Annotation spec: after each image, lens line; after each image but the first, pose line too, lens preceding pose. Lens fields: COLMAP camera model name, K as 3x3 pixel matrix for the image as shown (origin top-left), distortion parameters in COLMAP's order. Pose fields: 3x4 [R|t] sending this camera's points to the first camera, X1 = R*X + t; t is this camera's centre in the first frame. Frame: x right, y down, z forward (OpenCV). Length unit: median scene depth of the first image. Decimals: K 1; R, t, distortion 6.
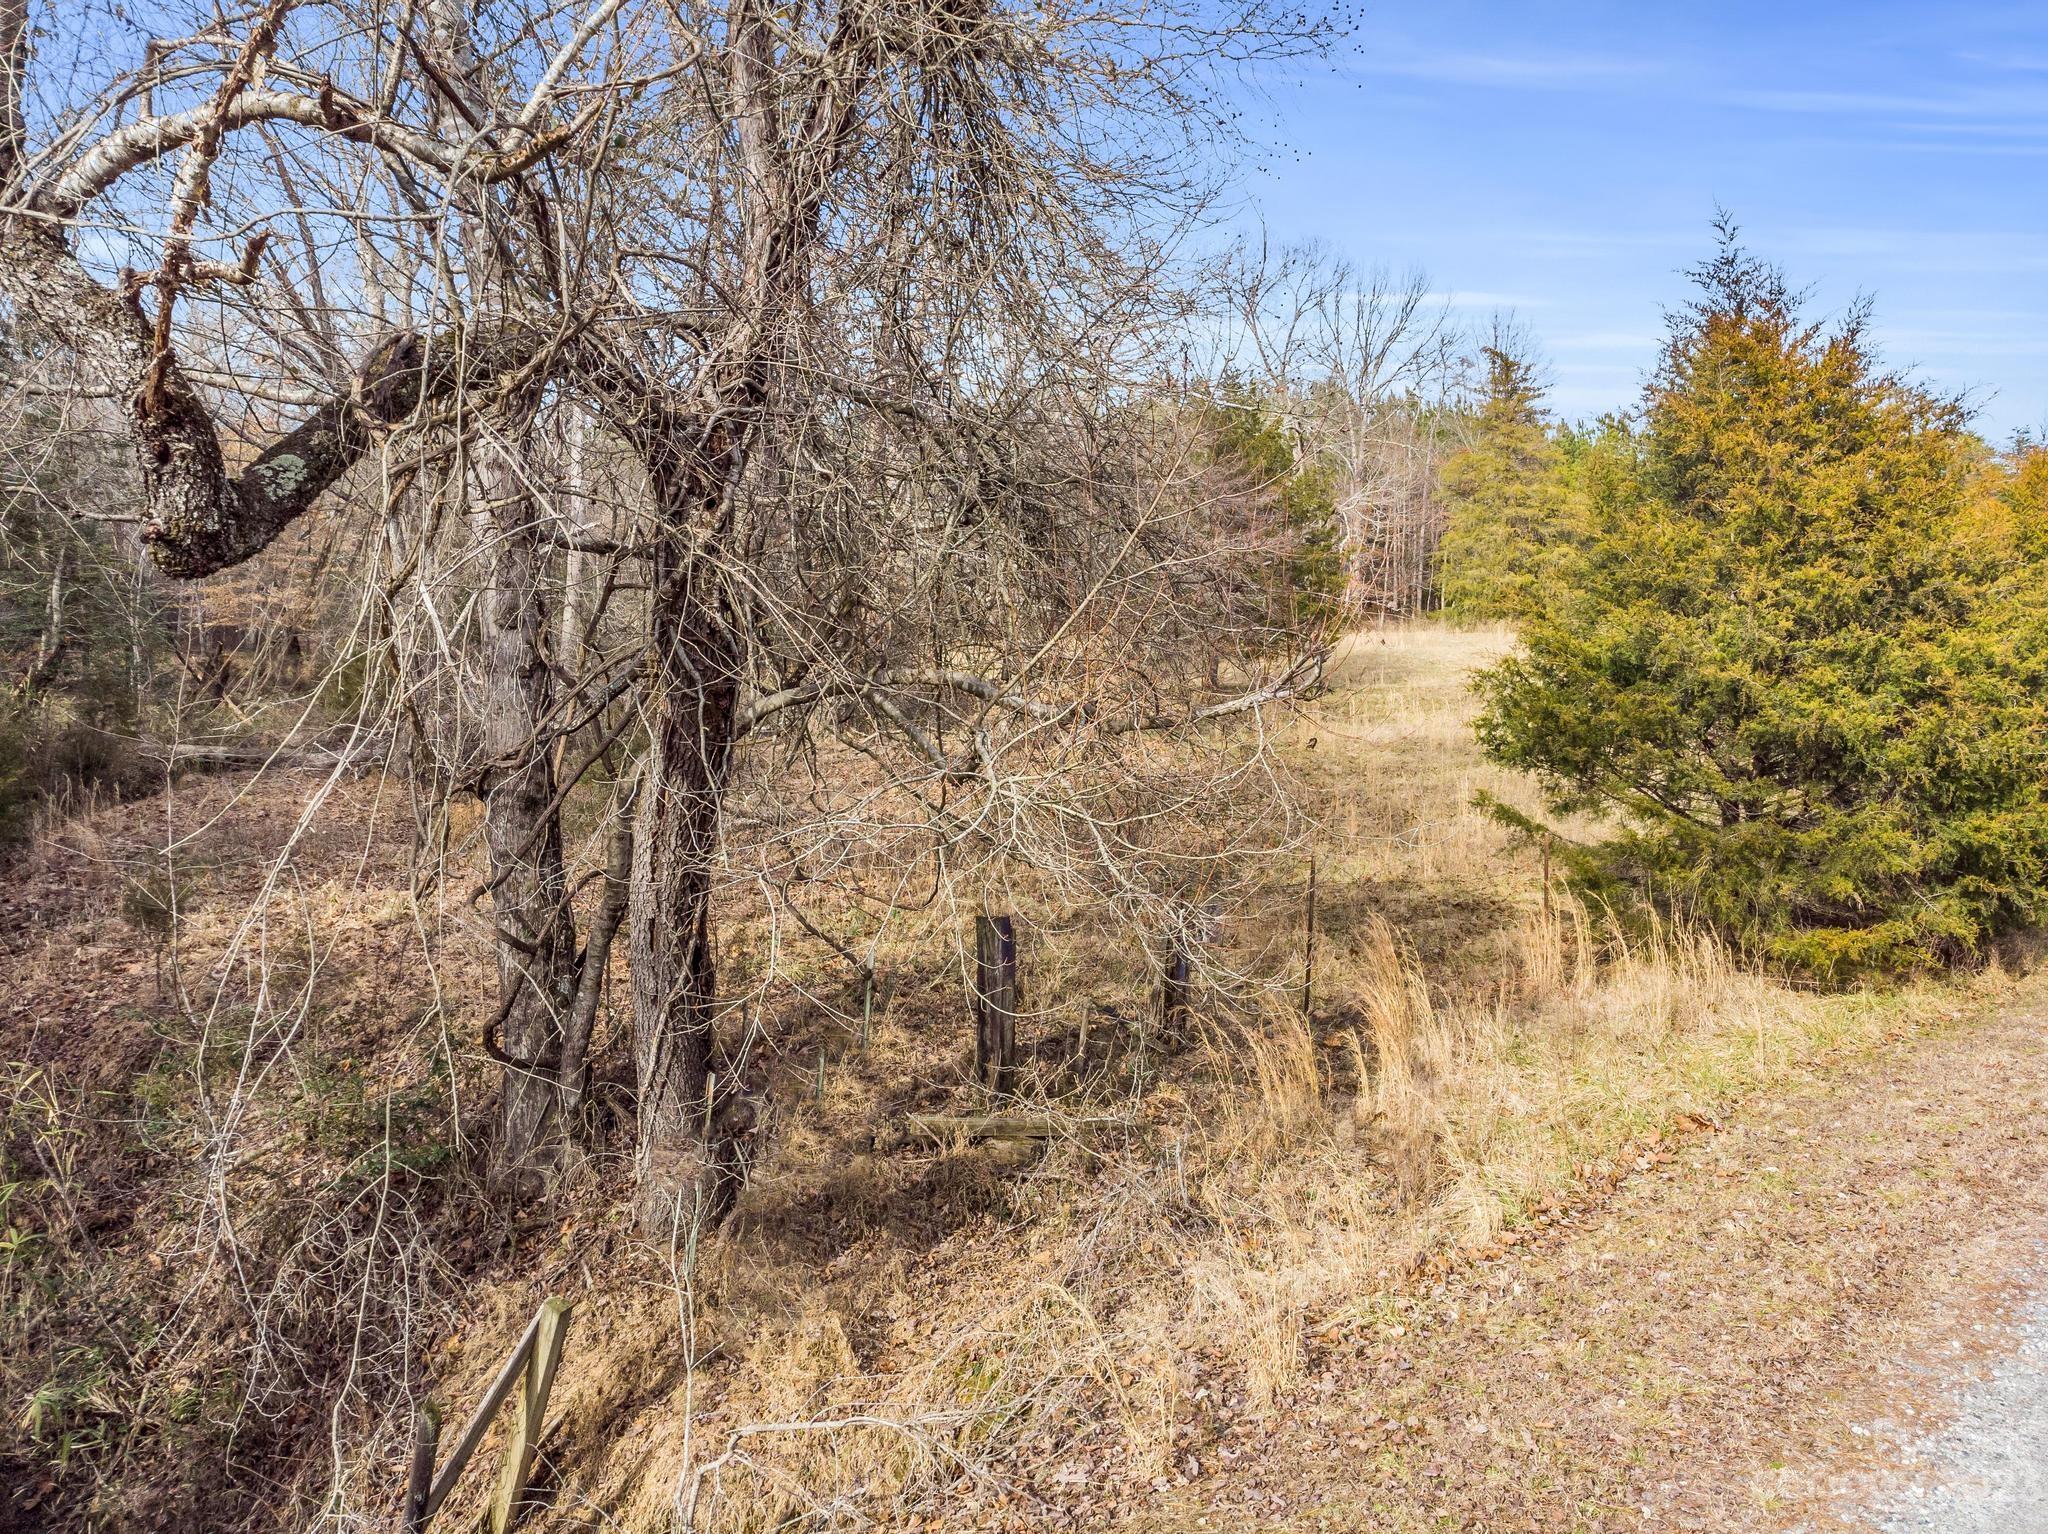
lens RADIAL K [[1507.1, 0, 1053.7], [0, 1507.1, 703.2], [0, 0, 1]] dist [-0.002965, 0.022166]
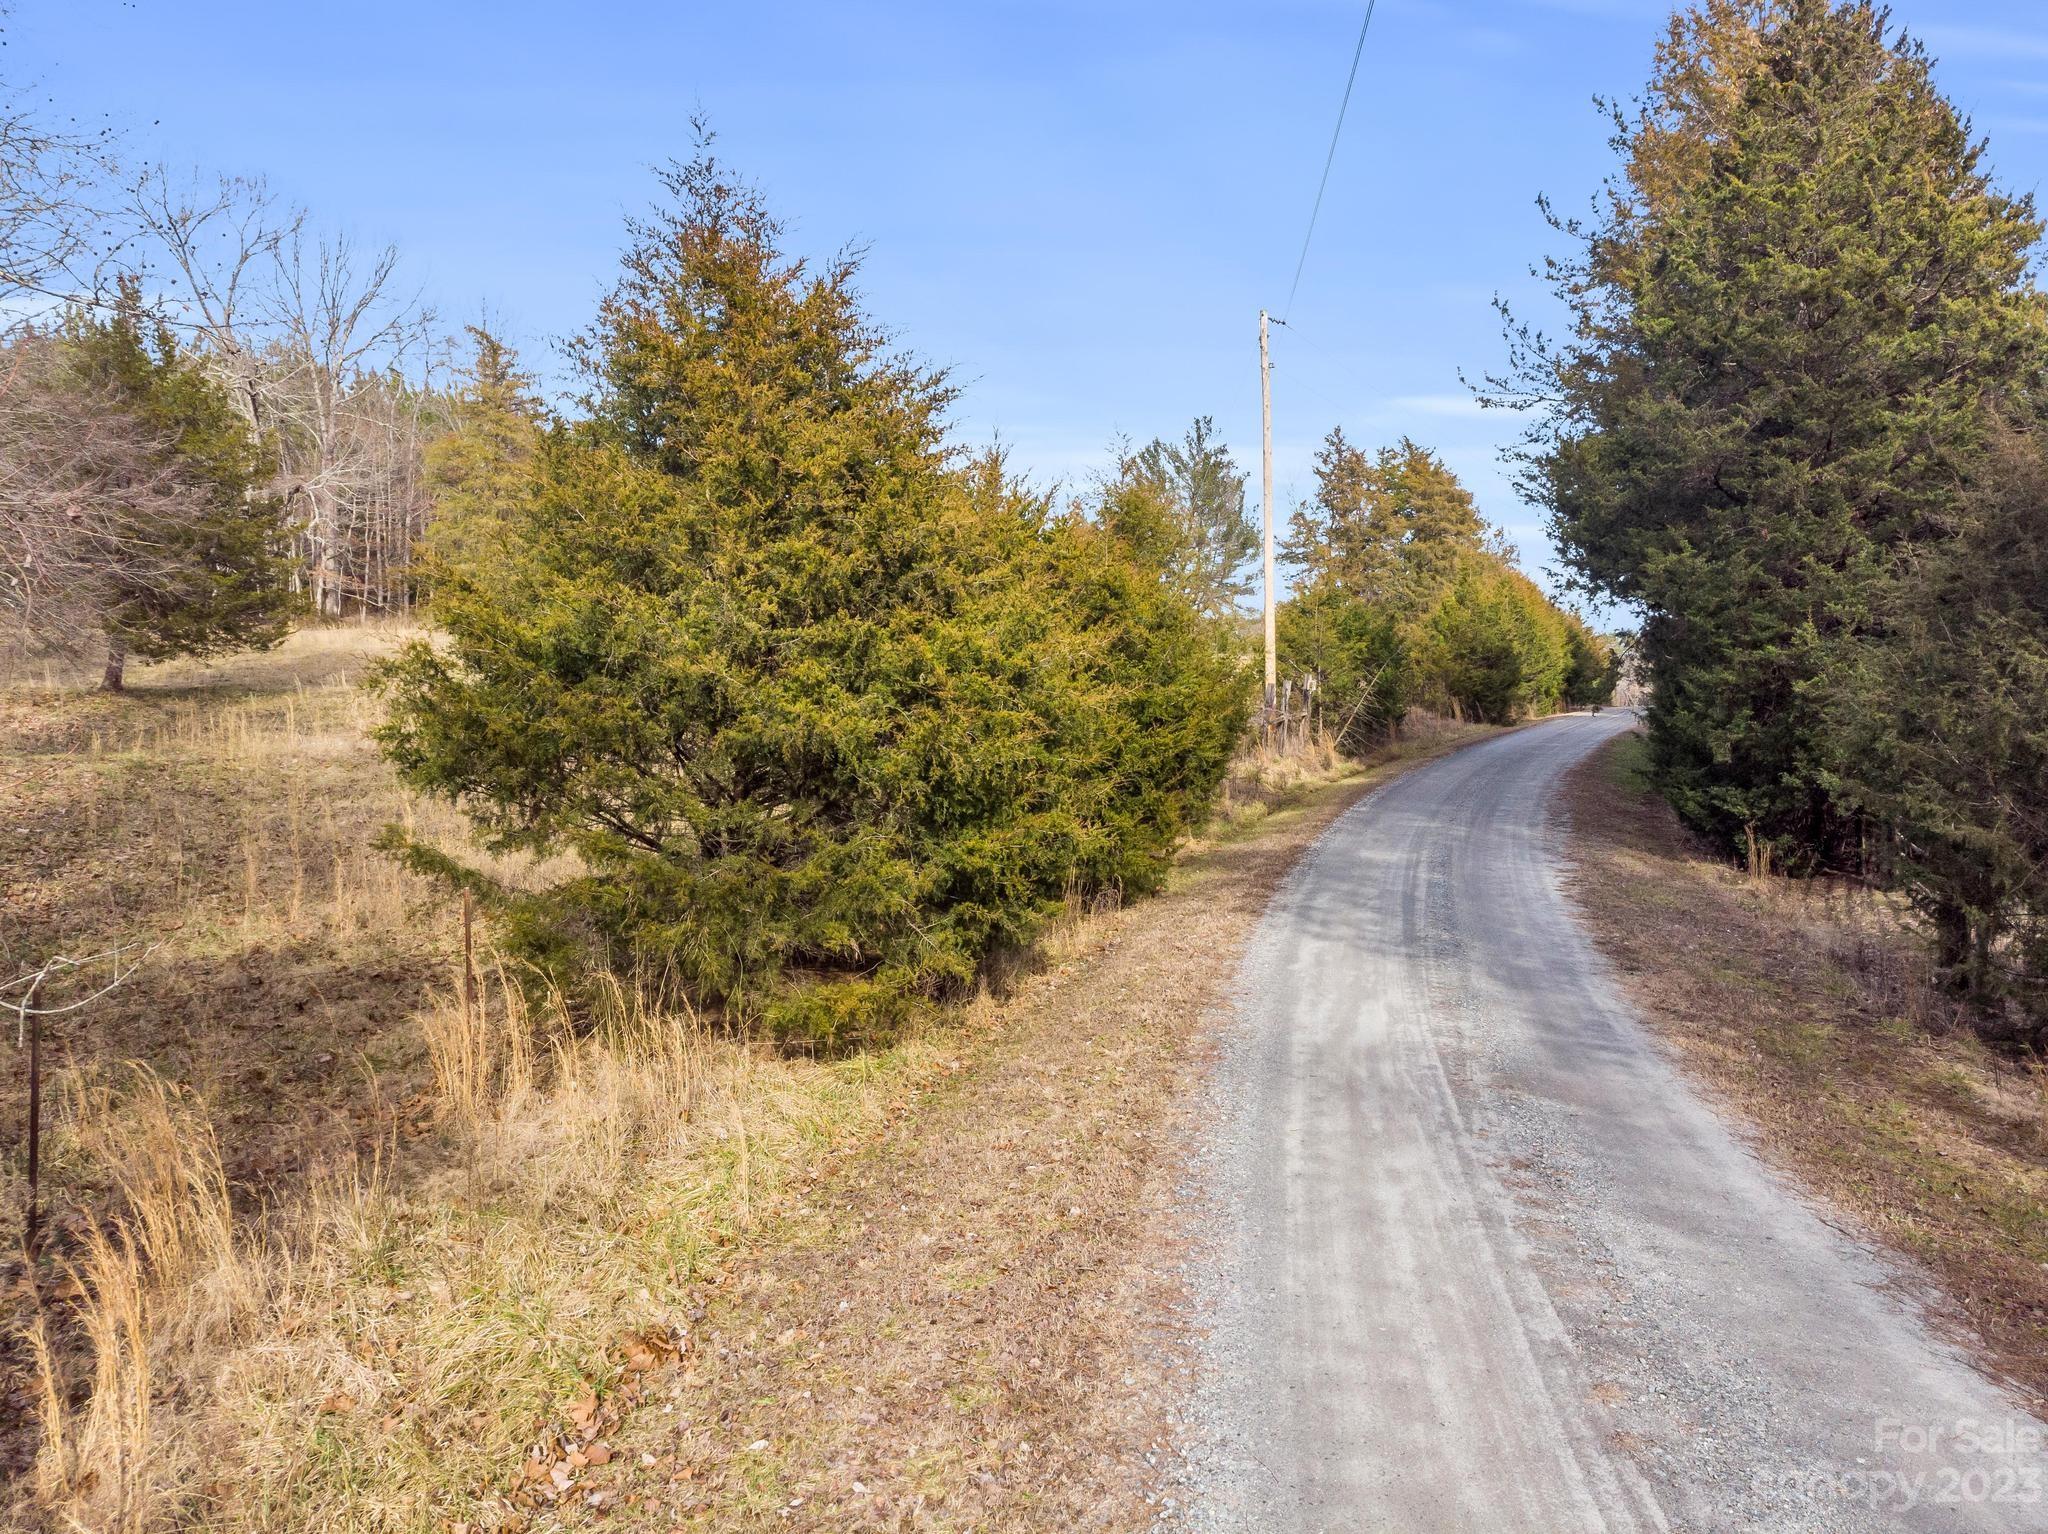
lens RADIAL K [[1507.1, 0, 1022.5], [0, 1507.1, 762.7], [0, 0, 1]] dist [-0.002965, 0.022166]
pose [[0.813746, -0.023648, 0.580740, 0.125441], [0.001962, 0.999278, 0.037943, 0.000341], [-0.581218, -0.029737, 0.813205, 0.262932]]
